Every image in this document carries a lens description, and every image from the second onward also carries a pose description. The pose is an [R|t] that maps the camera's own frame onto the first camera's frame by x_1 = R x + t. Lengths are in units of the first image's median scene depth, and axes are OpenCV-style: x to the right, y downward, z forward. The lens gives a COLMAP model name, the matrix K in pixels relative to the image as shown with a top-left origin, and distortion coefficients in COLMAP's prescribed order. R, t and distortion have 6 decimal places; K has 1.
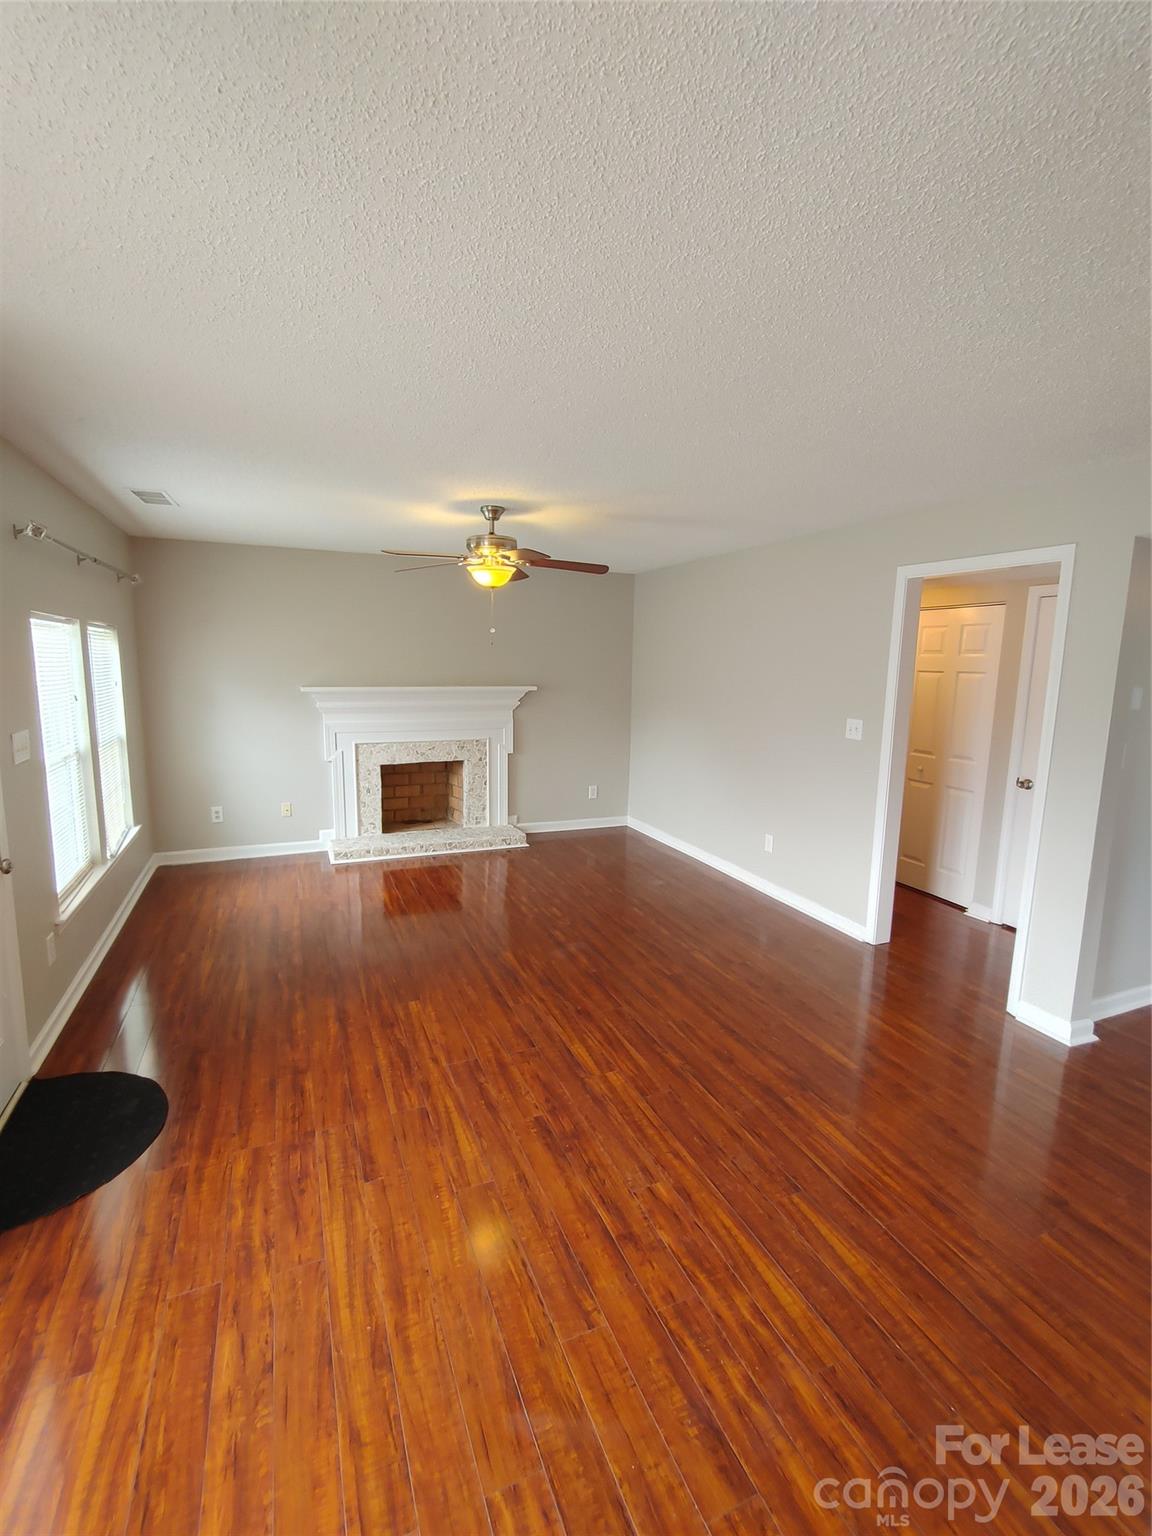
lens RADIAL K [[683.3, 0, 569.5], [0, 683.3, 762.6], [0, 0, 1]] dist [-0.000828, -0.000170]
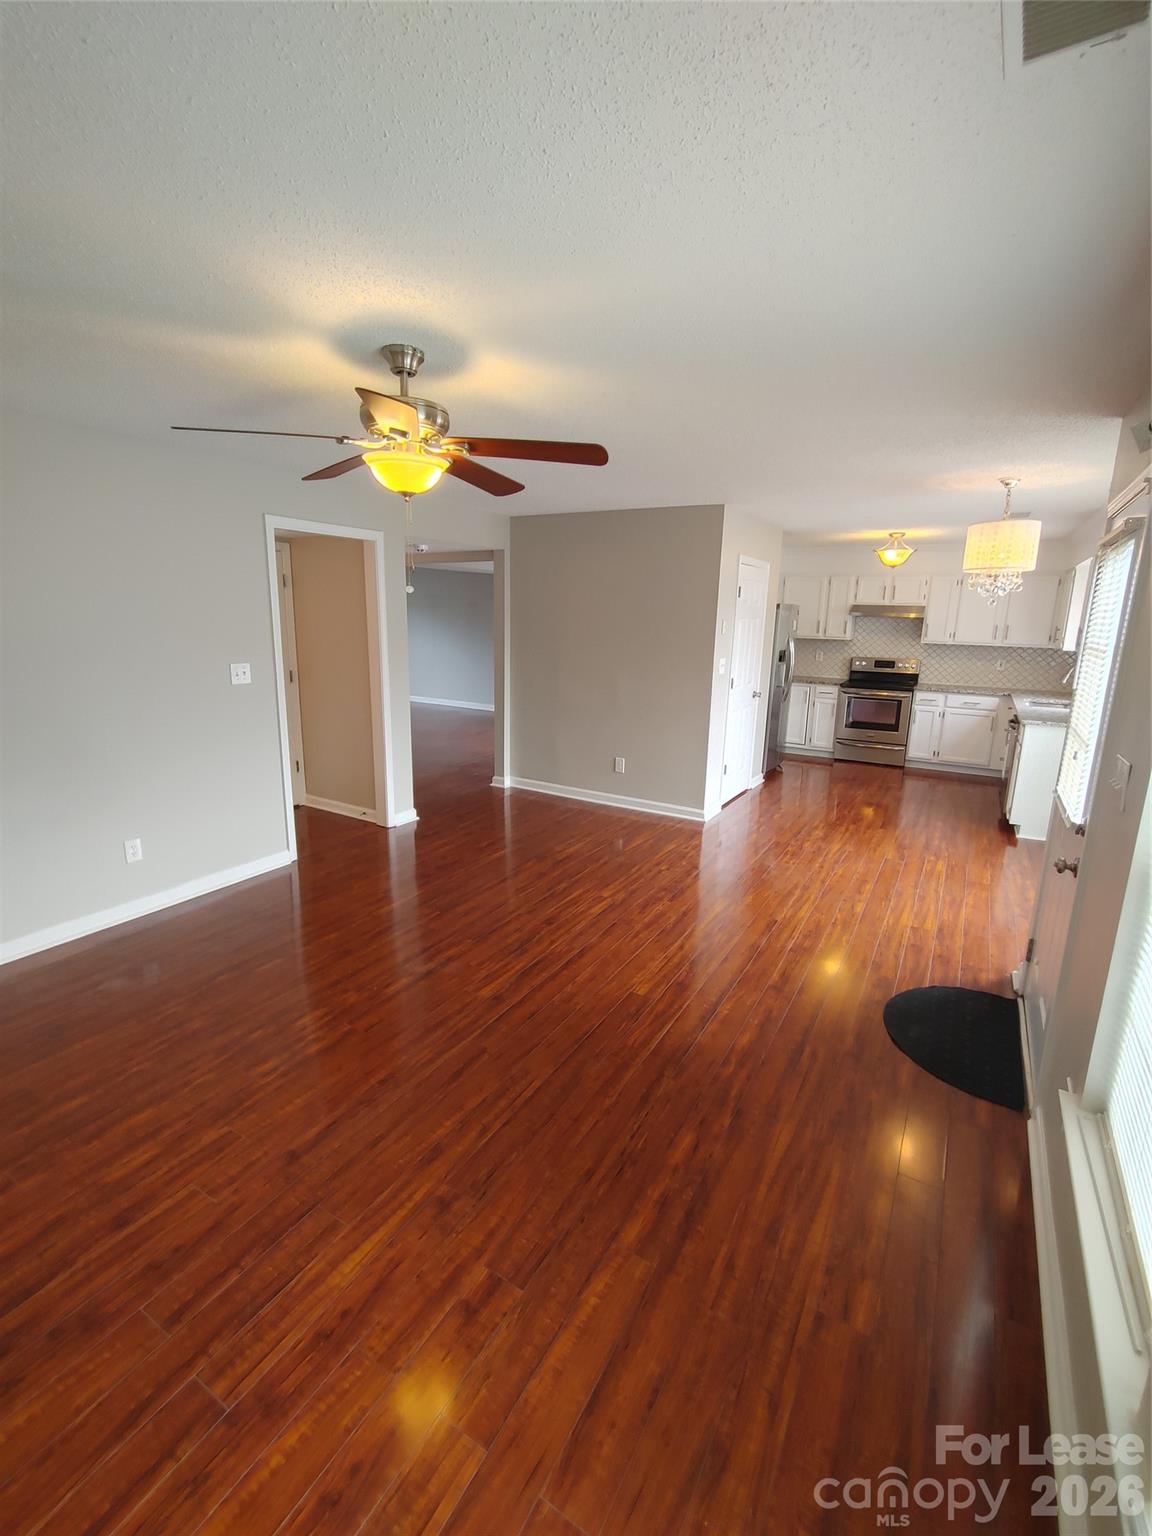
lens RADIAL K [[683.3, 0, 580.9], [0, 683.3, 770.5], [0, 0, 1]] dist [-0.000828, -0.000170]
pose [[-0.604648, -0.213992, 0.767208, -0.974138], [0.087030, 0.939715, 0.330697, -0.294794], [-0.791724, 0.266726, -0.549574, 1.748293]]
